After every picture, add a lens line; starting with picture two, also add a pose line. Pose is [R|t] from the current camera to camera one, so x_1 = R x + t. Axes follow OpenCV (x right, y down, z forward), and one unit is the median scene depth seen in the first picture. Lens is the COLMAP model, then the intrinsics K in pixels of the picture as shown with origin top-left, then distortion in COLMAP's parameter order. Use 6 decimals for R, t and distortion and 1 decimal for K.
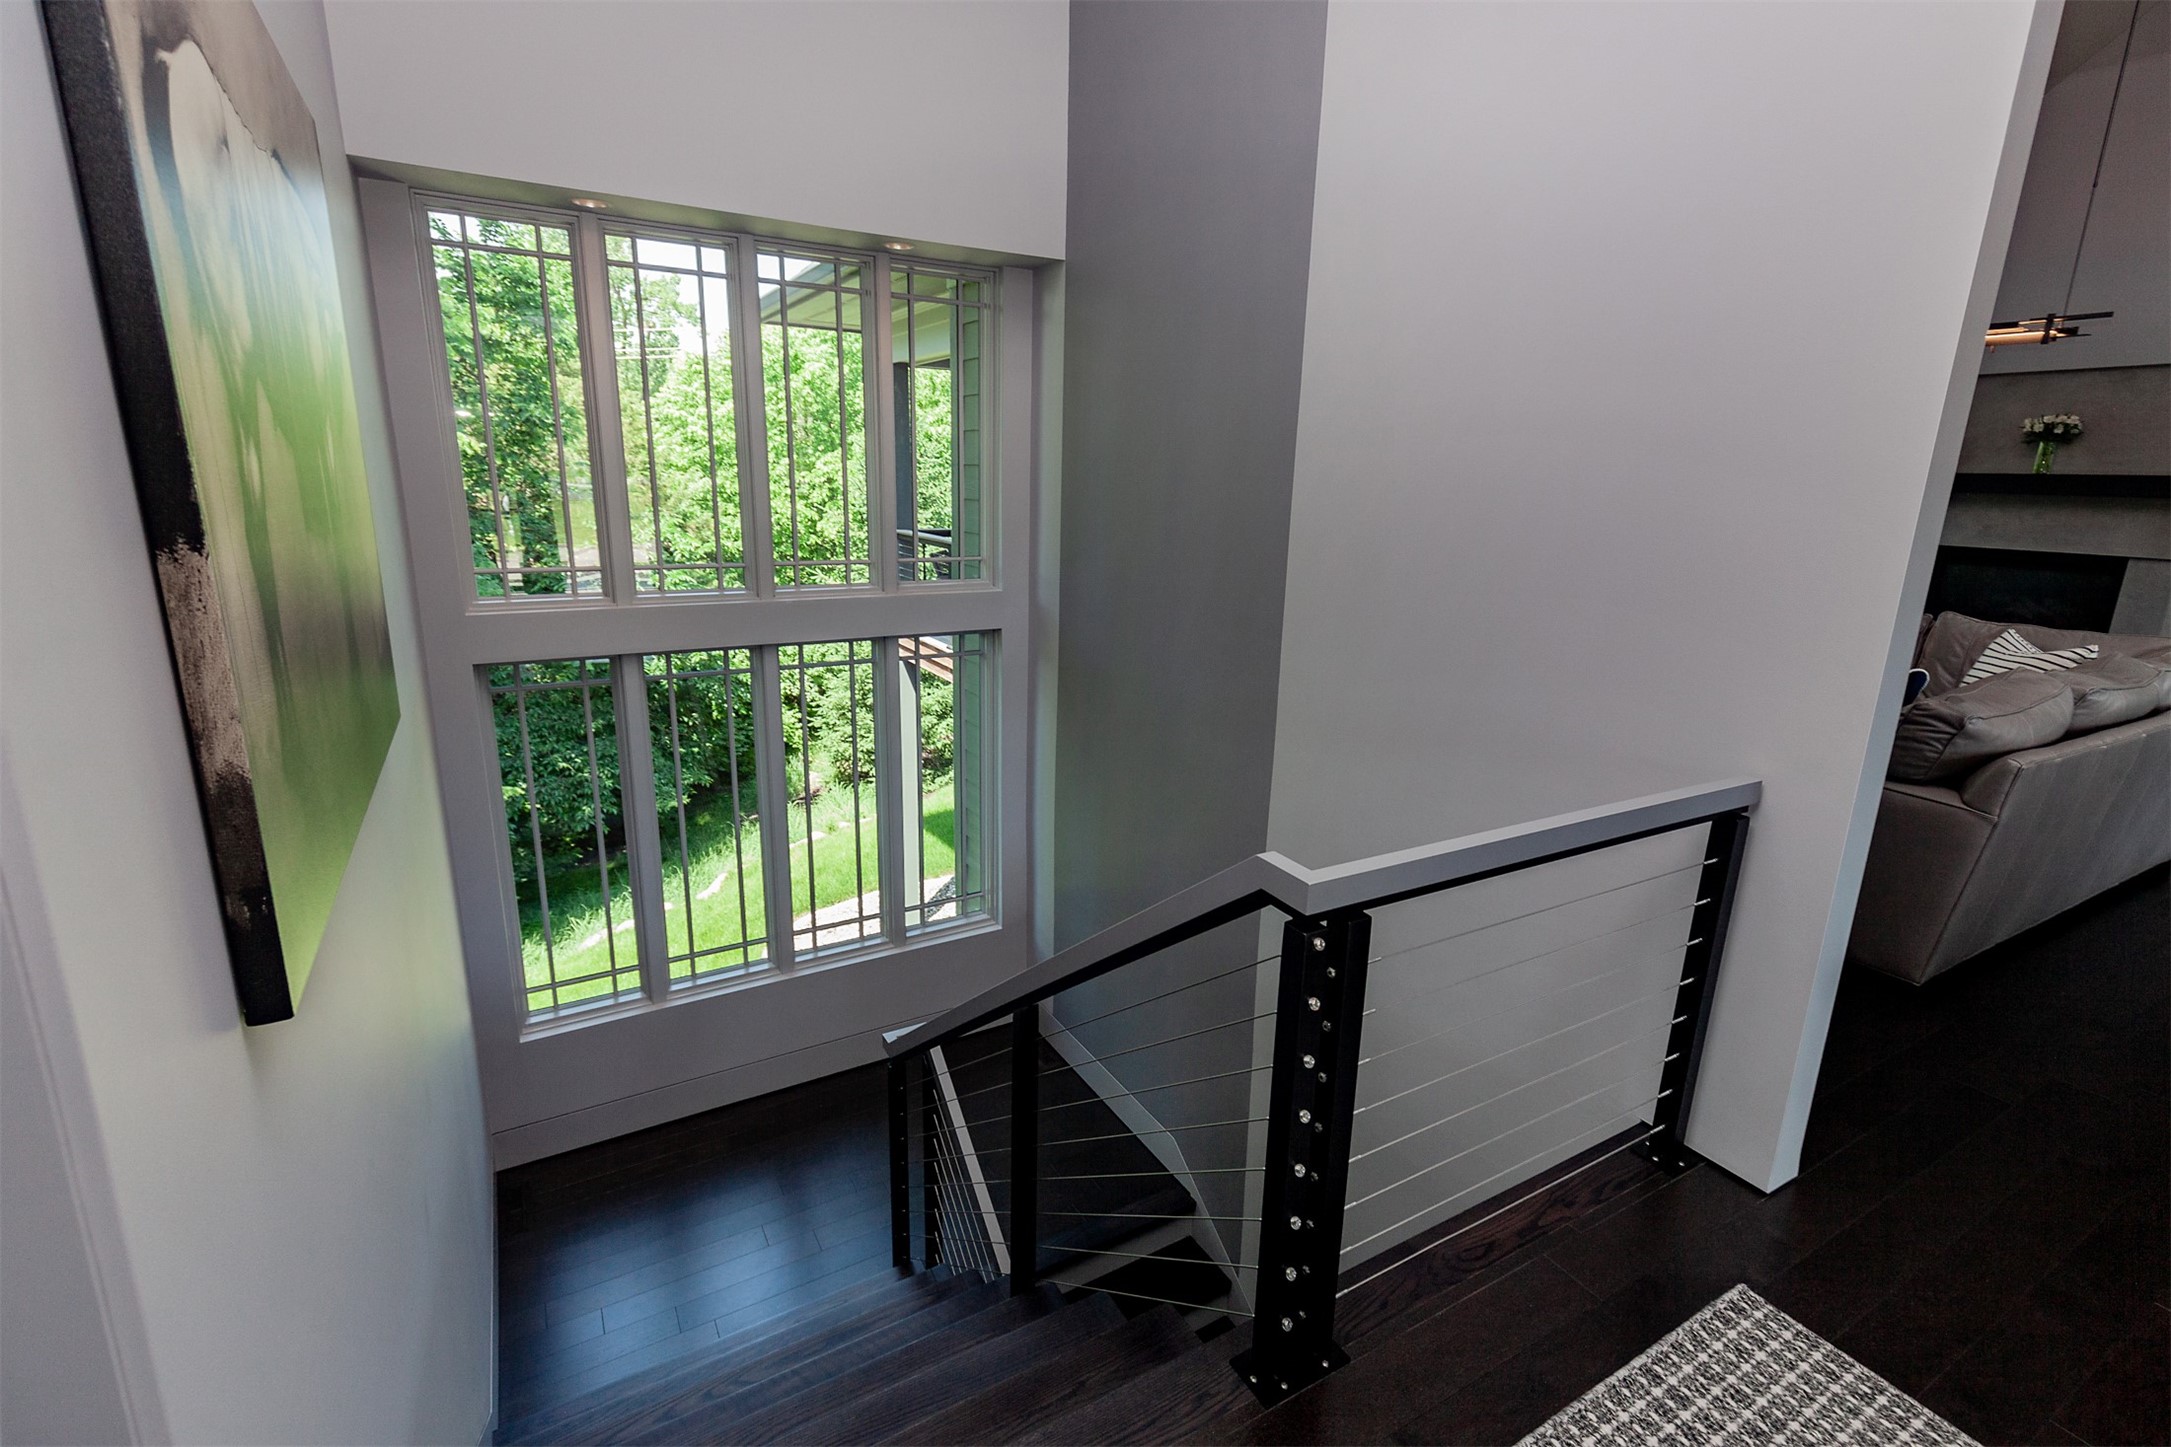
lens RADIAL K [[978.5, 0, 1085.5], [0, 978.5, 723.5], [0, 0, 1]] dist [0.001807, -0.000332]
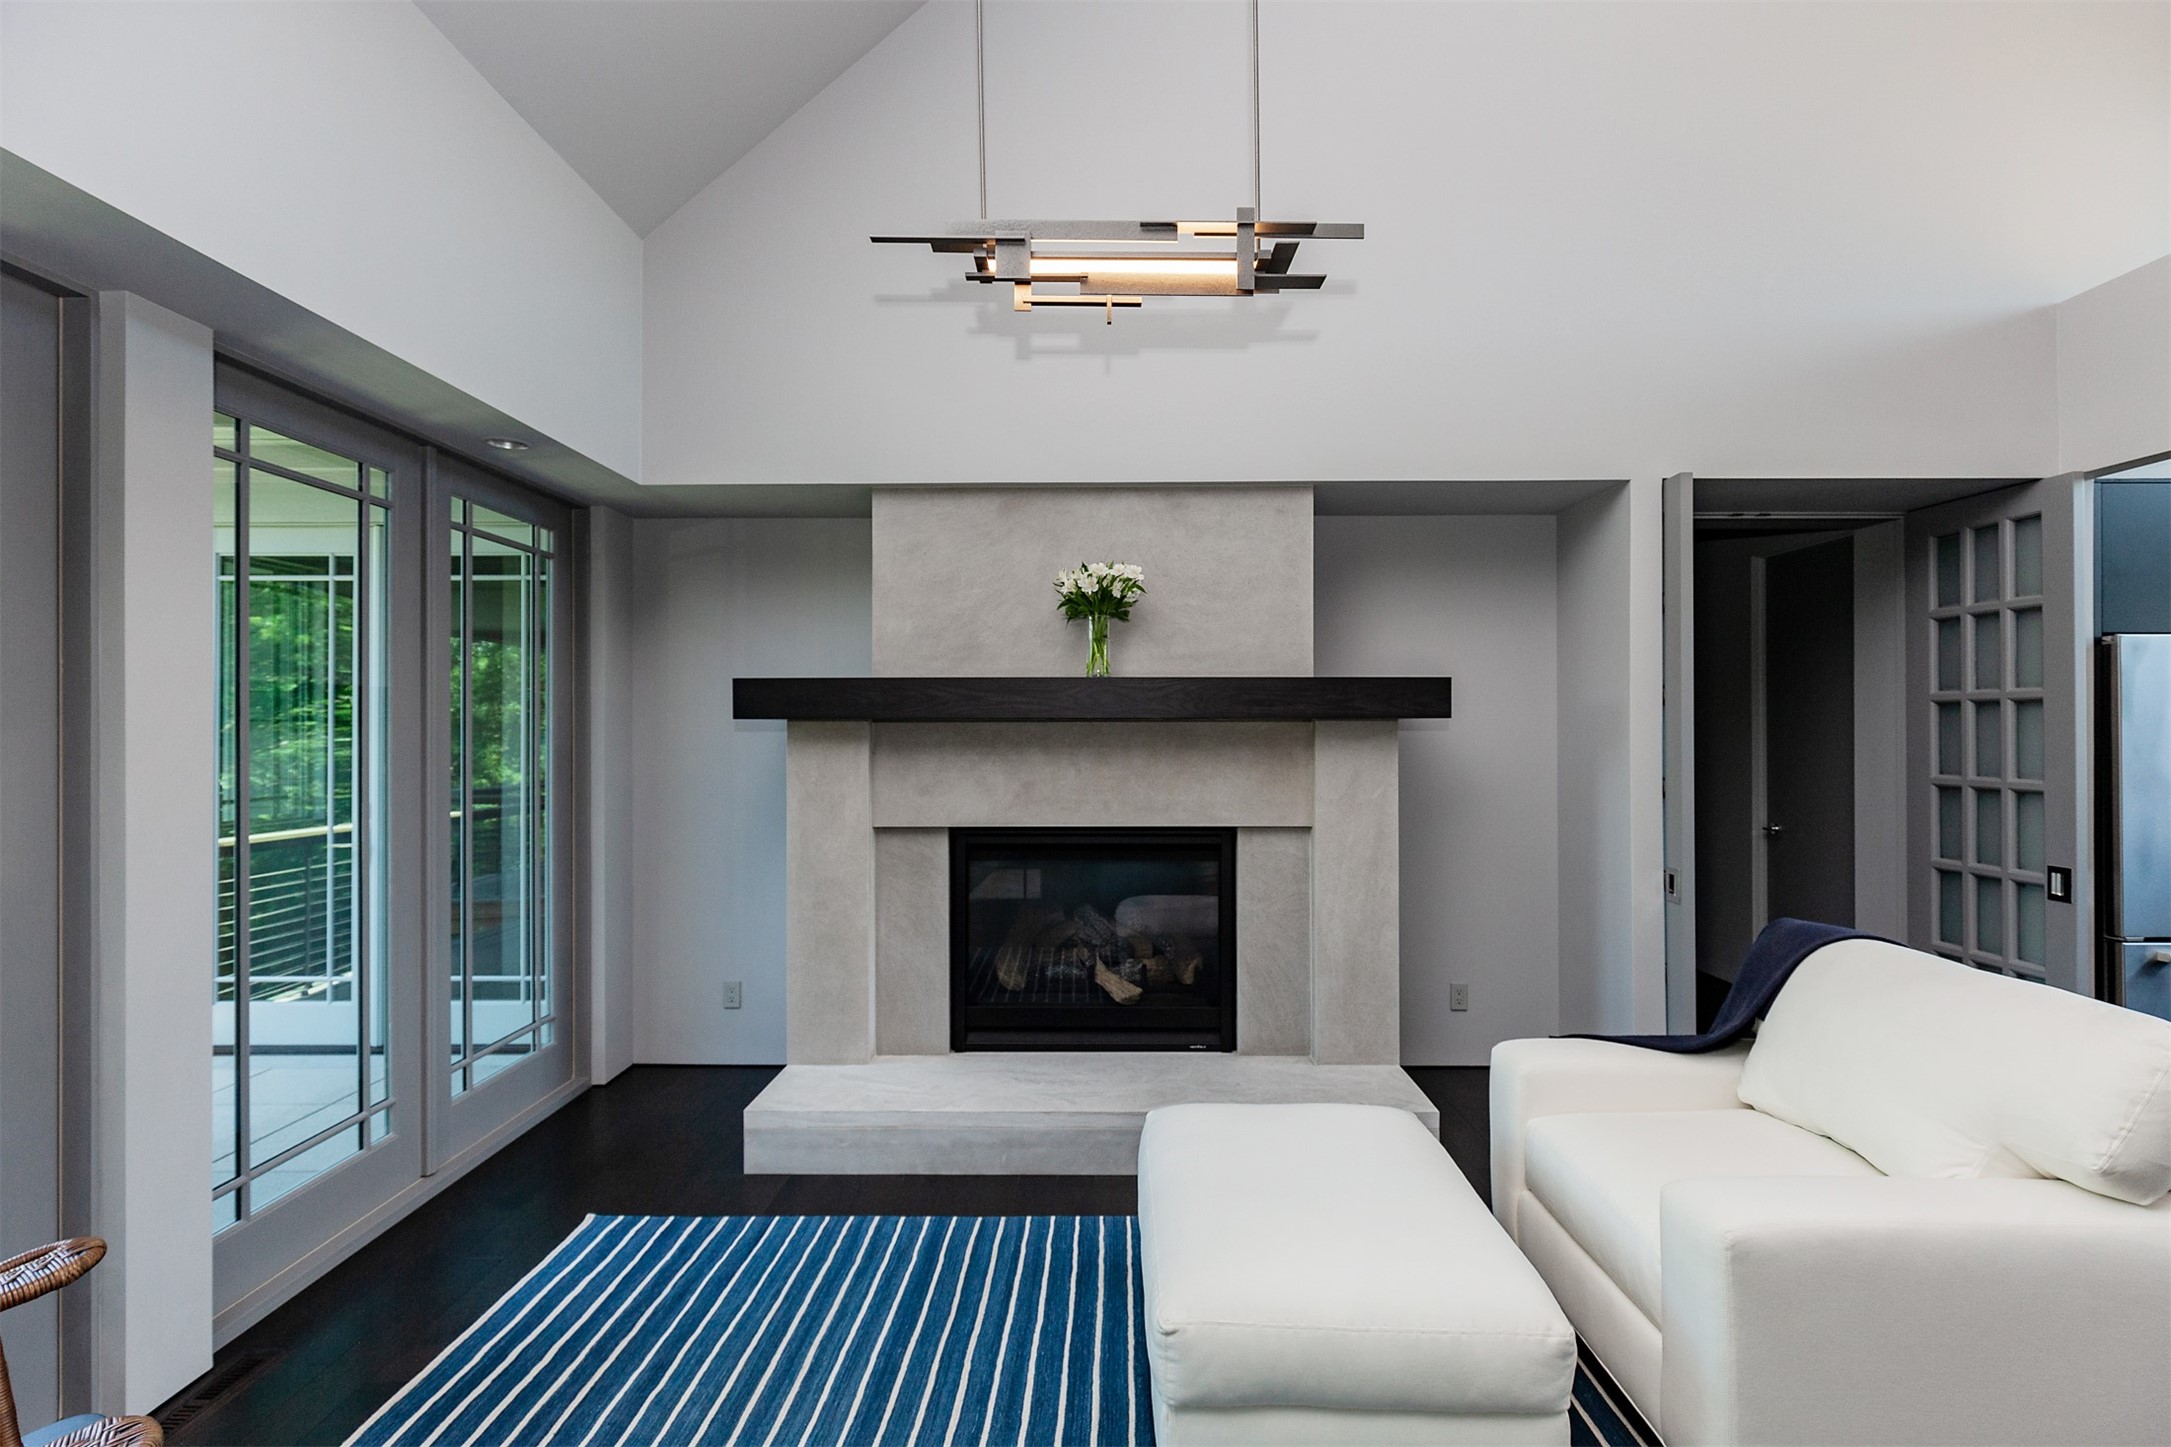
lens RADIAL K [[978.5, 0, 1085.5], [0, 978.5, 723.5], [0, 0, 1]] dist [0.001807, -0.000332]
pose [[0.506184, -0.023186, 0.862114, 0.557078], [0.229561, 0.967197, -0.108773, -0.184529], [-0.831312, 0.252967, 0.494902, 0.785407]]
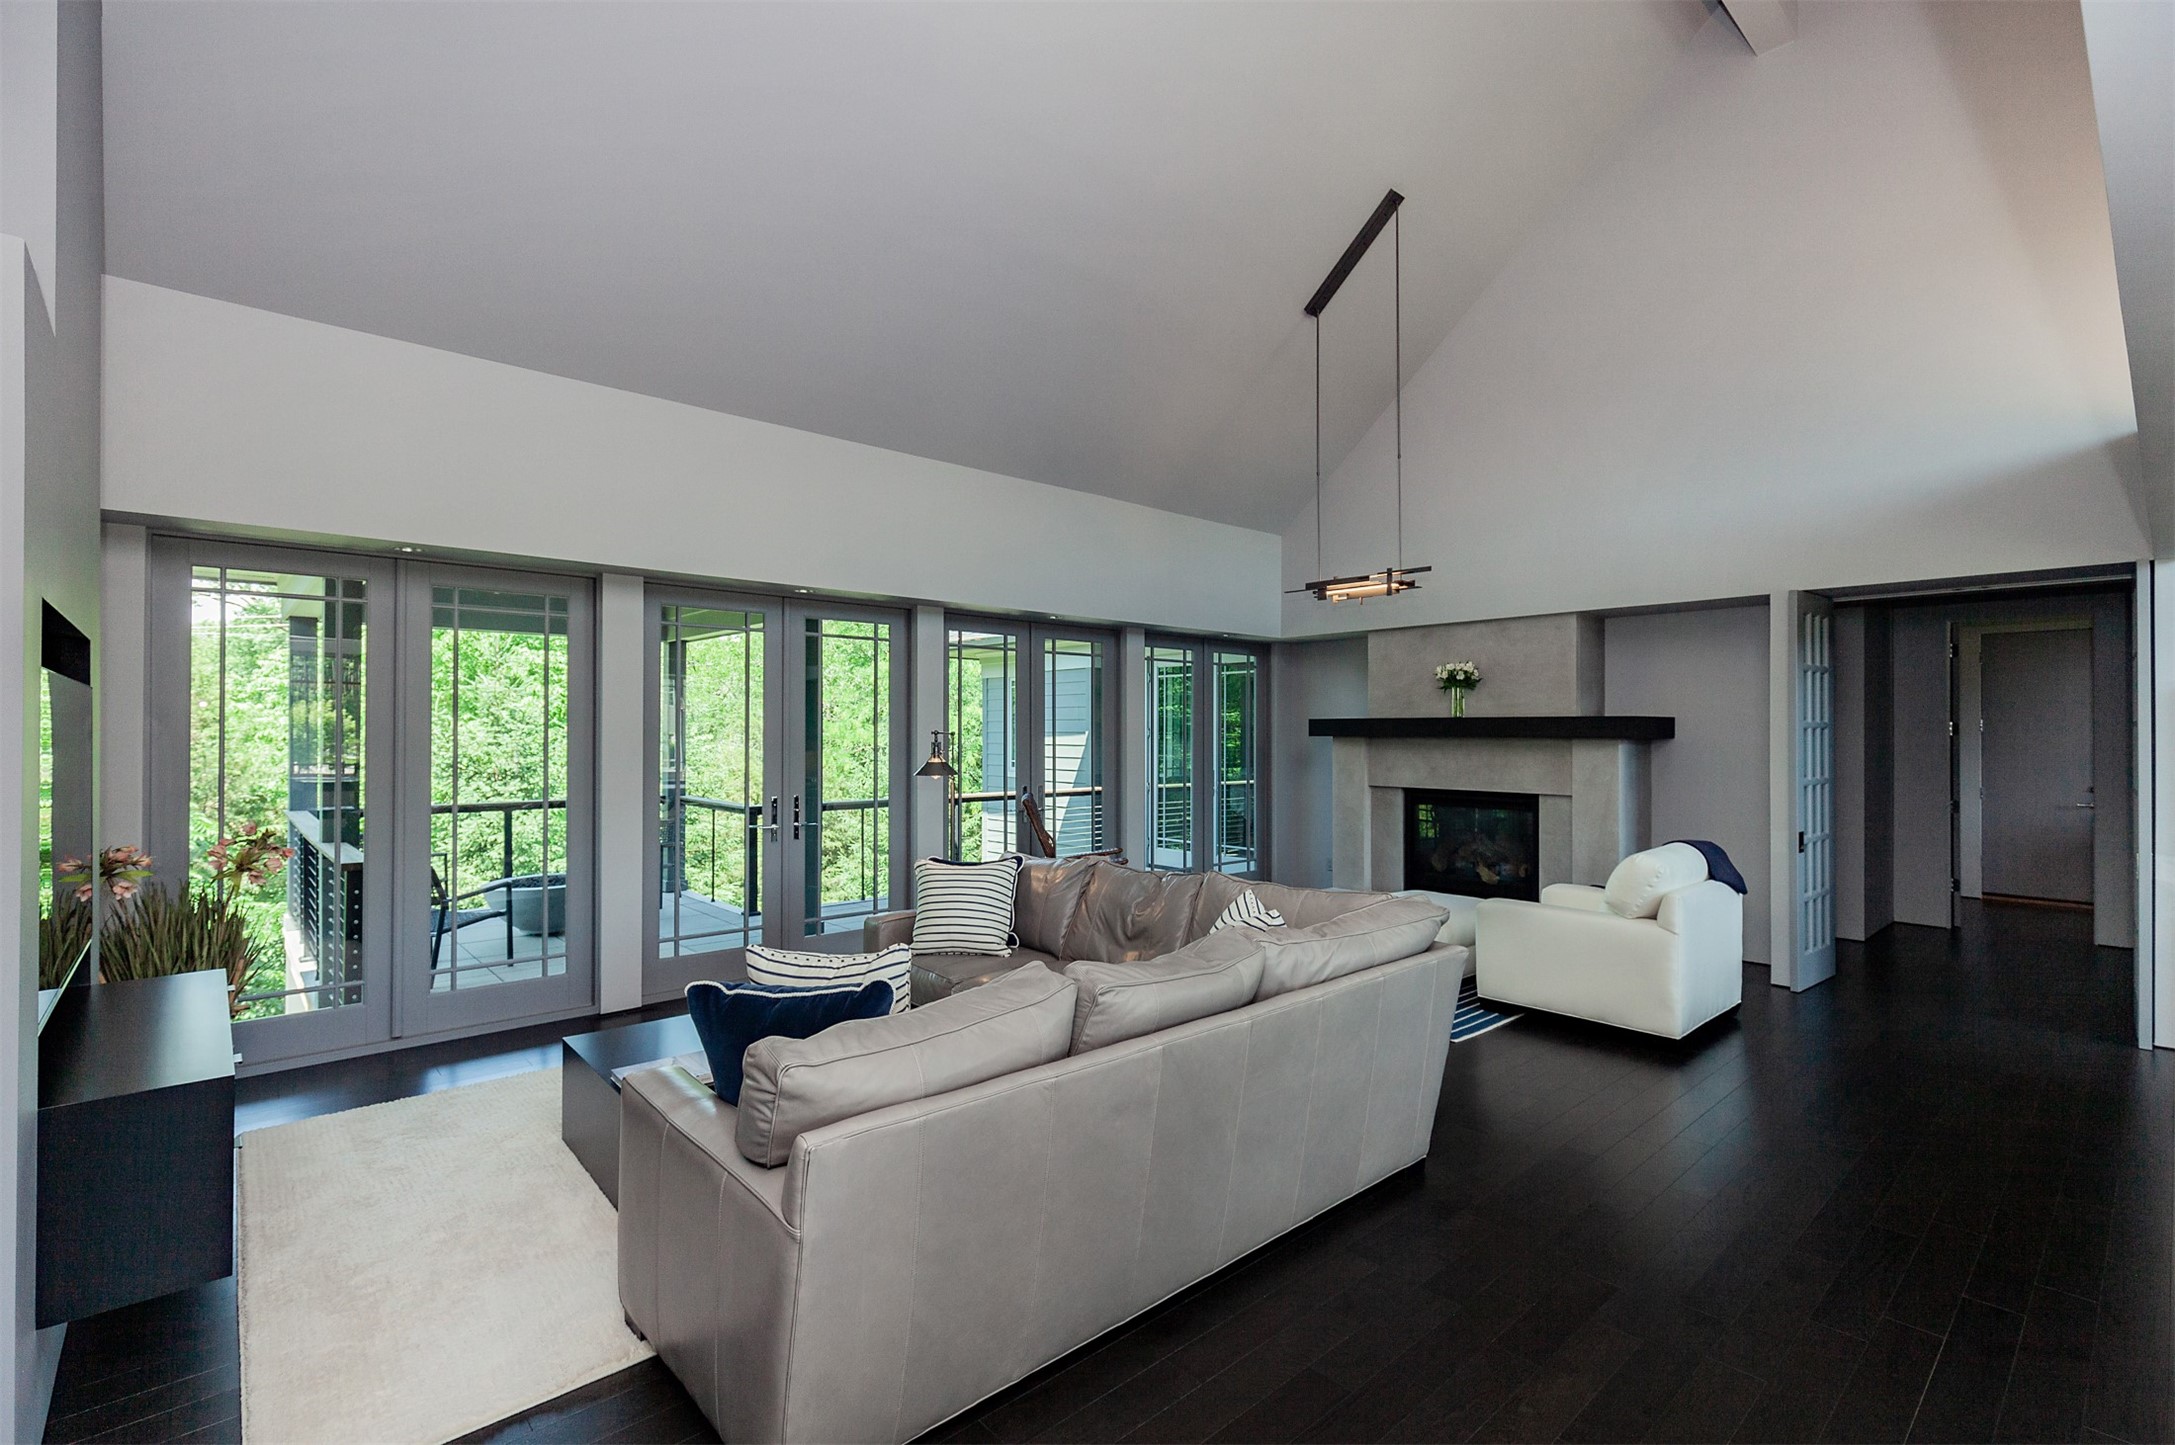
lens RADIAL K [[980.3, 0, 1087.5], [0, 980.3, 722.5], [0, 0, 1]] dist [0.001807, -0.000332]
pose [[0.977947, -0.021790, 0.207712, 0.386917], [0.074601, 0.965377, -0.249964, -0.020720], [-0.195074, 0.259947, 0.945713, 0.103507]]
